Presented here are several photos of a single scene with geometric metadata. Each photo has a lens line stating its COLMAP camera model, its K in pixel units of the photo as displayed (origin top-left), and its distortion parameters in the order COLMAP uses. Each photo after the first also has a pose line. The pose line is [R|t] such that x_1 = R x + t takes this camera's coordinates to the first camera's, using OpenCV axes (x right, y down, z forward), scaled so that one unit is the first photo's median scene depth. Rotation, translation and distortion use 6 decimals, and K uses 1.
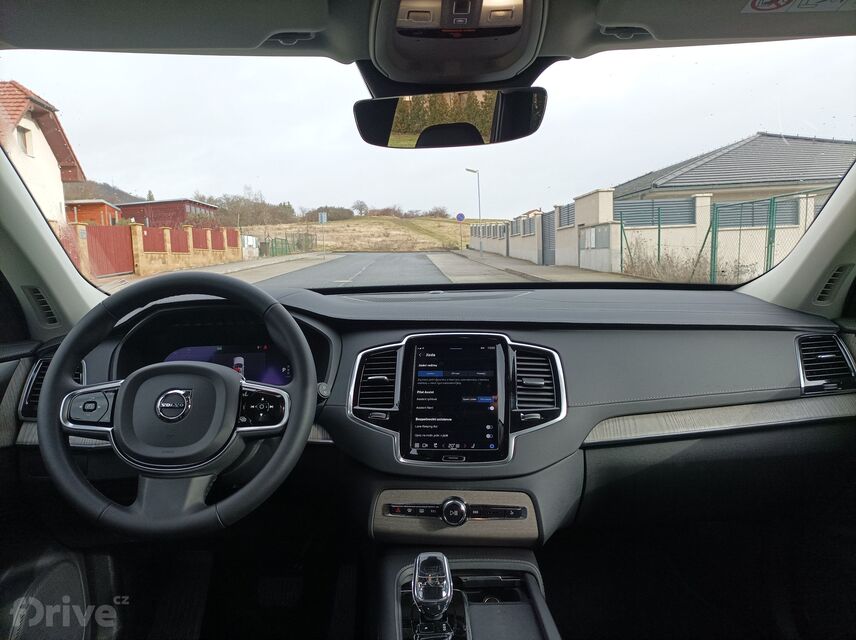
lens RADIAL K [[631.7, 0, 428.0], [0, 631.7, 320.0], [0, 0, 1]] dist [0.038702, -0.037906]
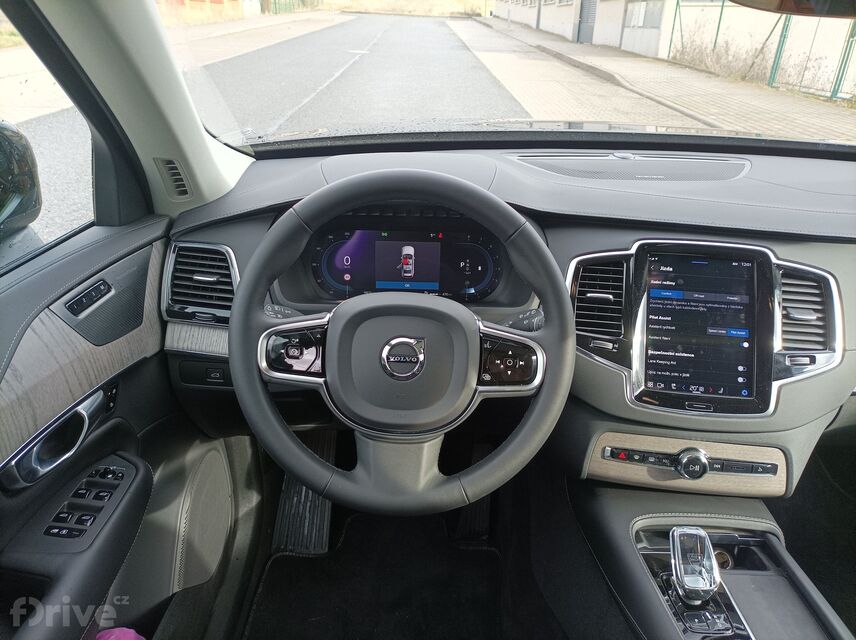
lens RADIAL K [[631.7, 0, 428.0], [0, 631.7, 320.0], [0, 0, 1]] dist [0.038702, -0.037906]
pose [[0.998571, 0.053339, 0.003382, -0.304033], [-0.051414, 0.941383, 0.333399, -0.138931], [0.014600, -0.333096, 0.942780, 0.228836]]
